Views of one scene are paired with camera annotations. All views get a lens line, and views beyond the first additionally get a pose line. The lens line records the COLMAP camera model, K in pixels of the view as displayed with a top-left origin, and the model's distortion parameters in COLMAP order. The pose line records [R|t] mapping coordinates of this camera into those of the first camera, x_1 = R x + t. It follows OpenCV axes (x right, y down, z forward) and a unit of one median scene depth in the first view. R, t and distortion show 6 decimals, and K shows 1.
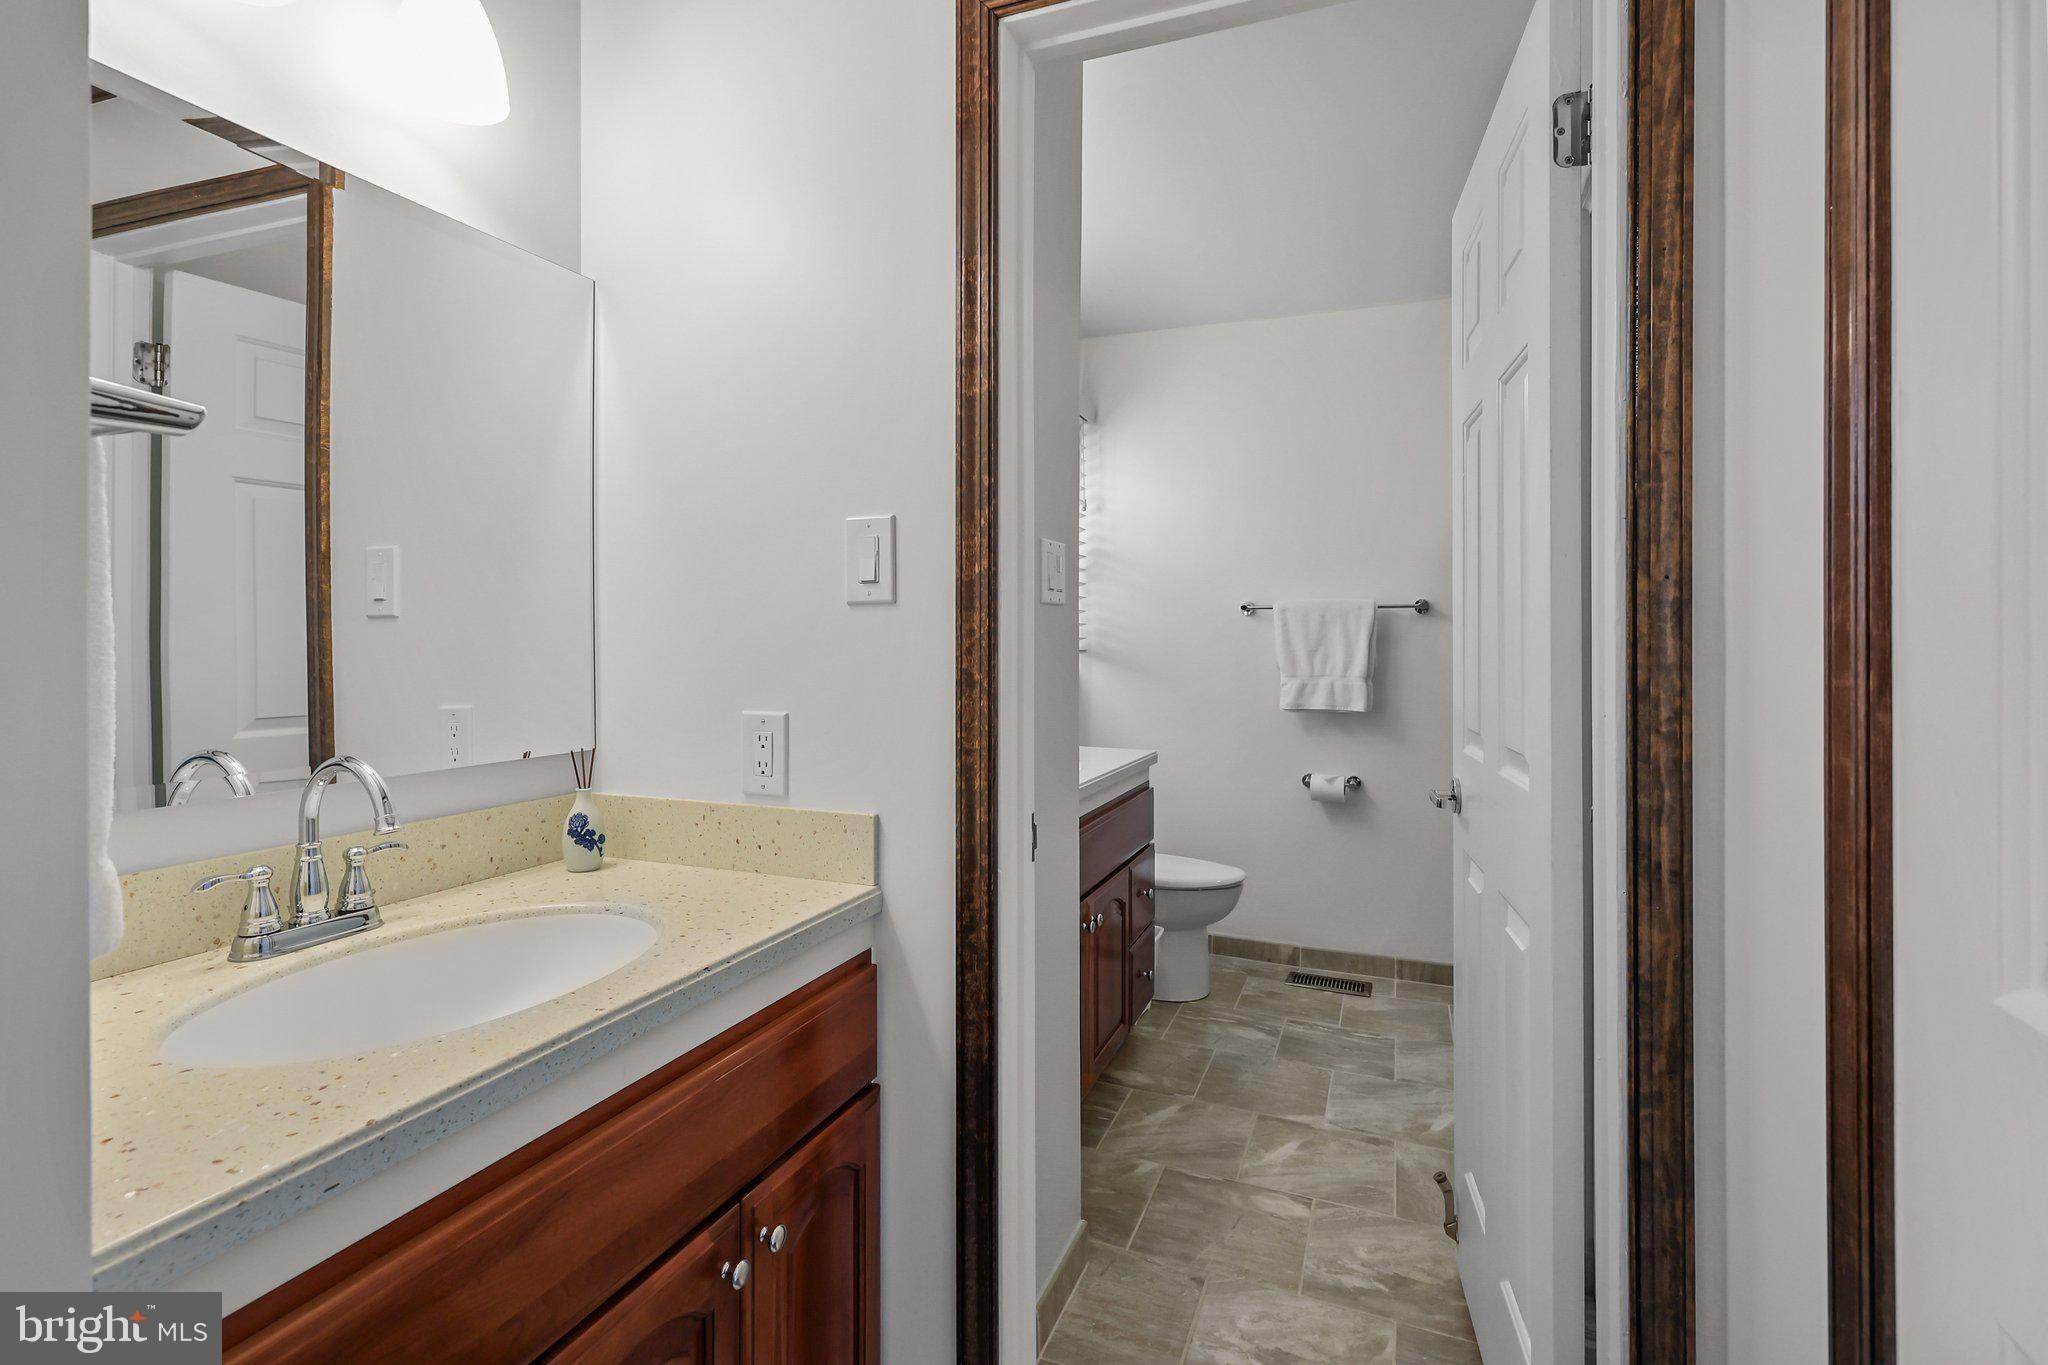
lens RADIAL K [[952.4, 0, 1021.7], [0, 952.4, 634.0], [0, 0, 1]] dist [0.001696, -0.000419]
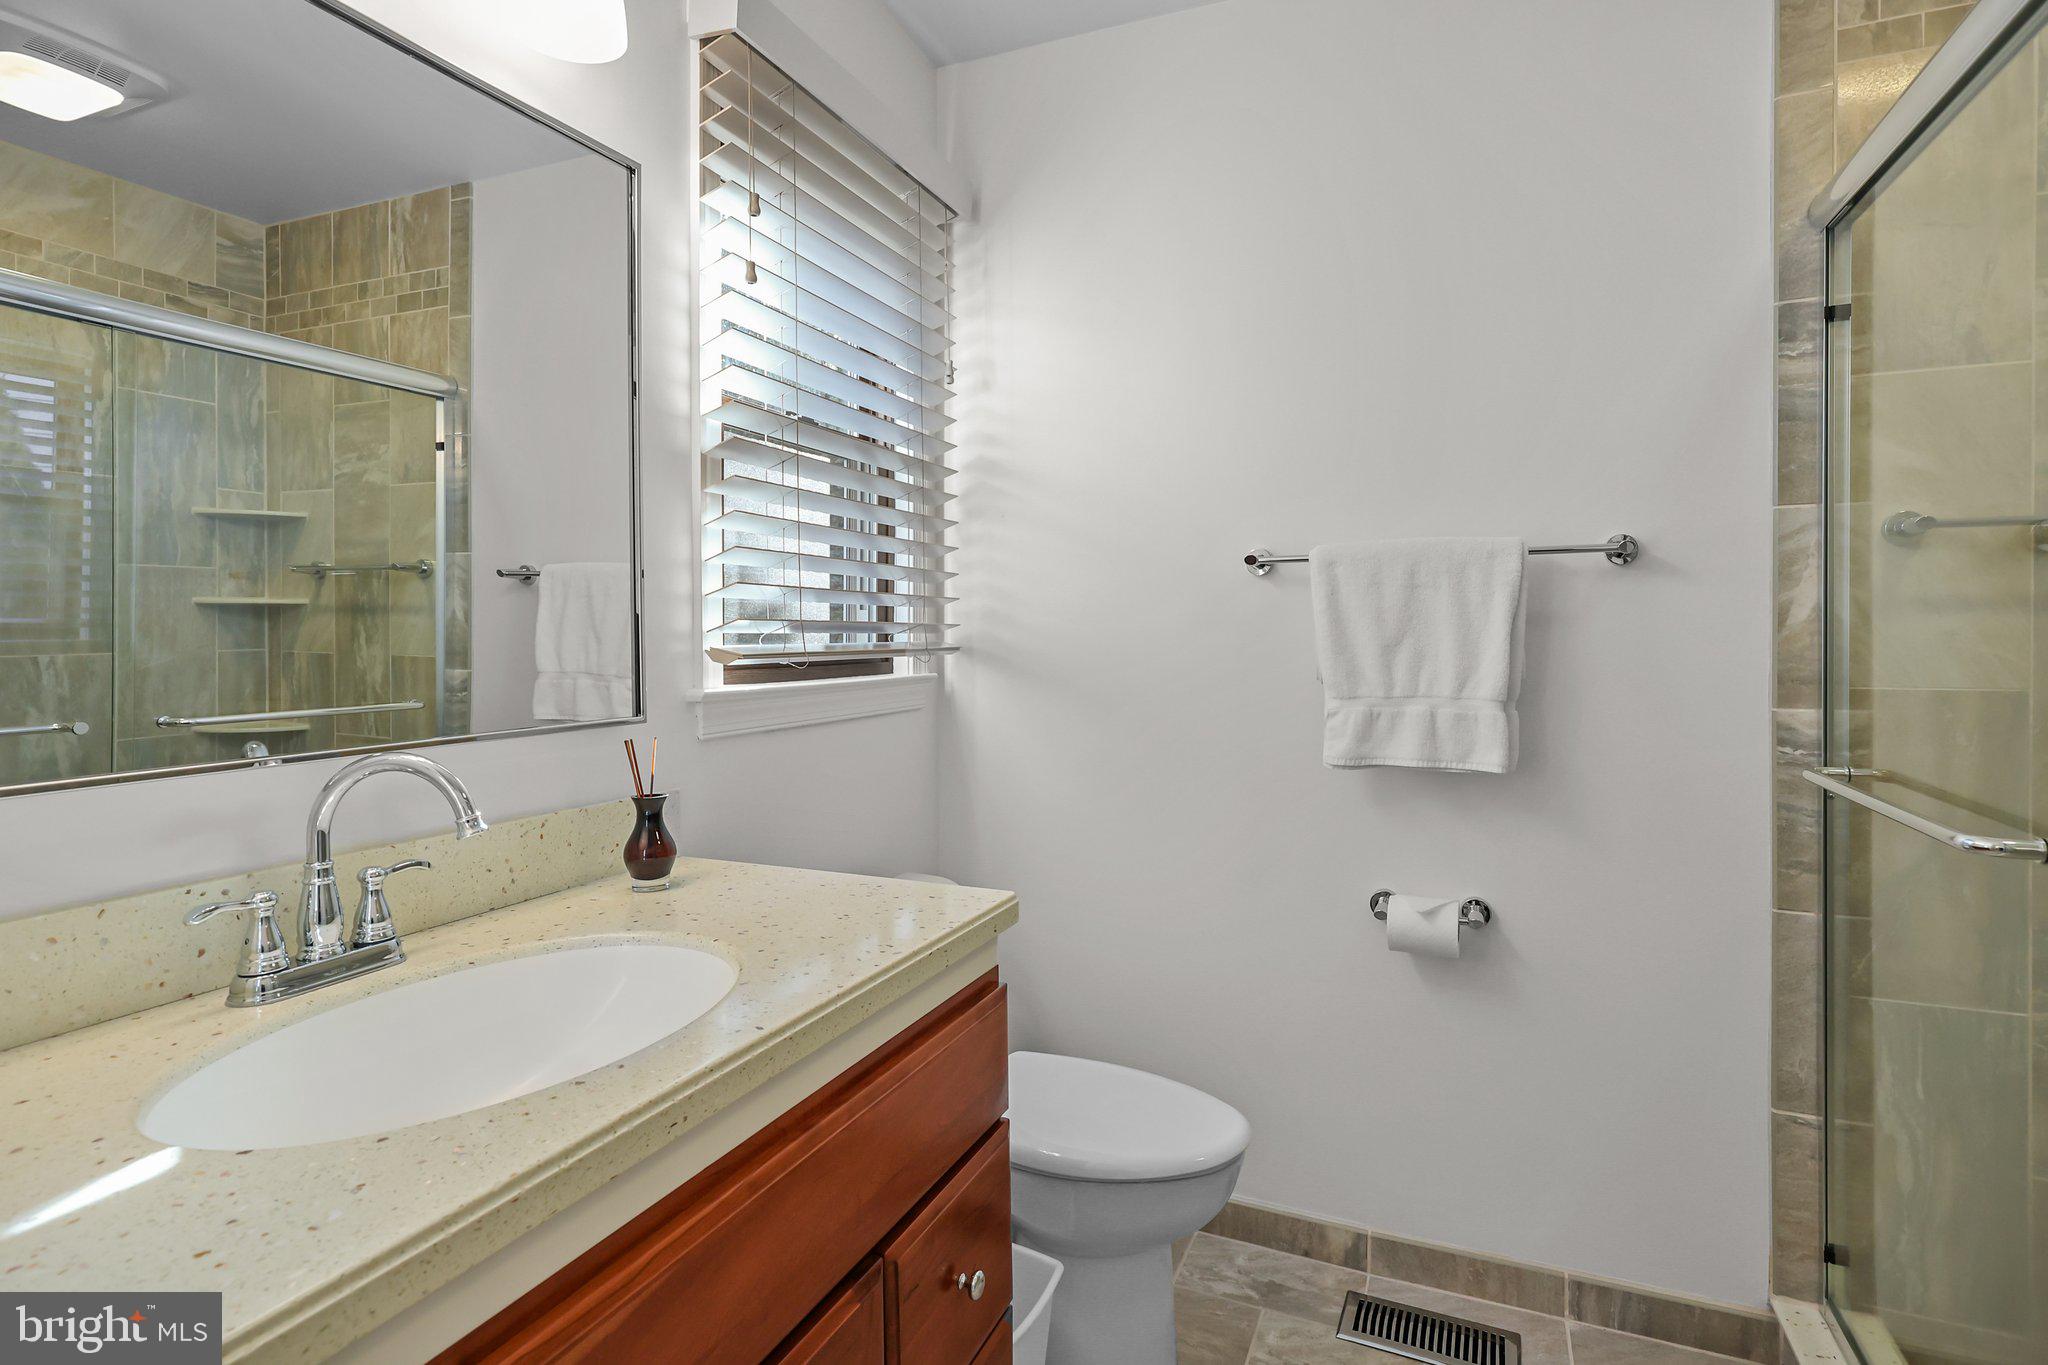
lens RADIAL K [[978.0, 0, 1063.4], [0, 978.0, 650.1], [0, 0, 1]] dist [-0.005345, 0.001864]
pose [[0.999023, -0.008130, -0.043448, 0.160127], [0.008445, 0.999939, 0.007089, 0.015240], [0.043388, -0.007449, 0.999031, 0.494006]]
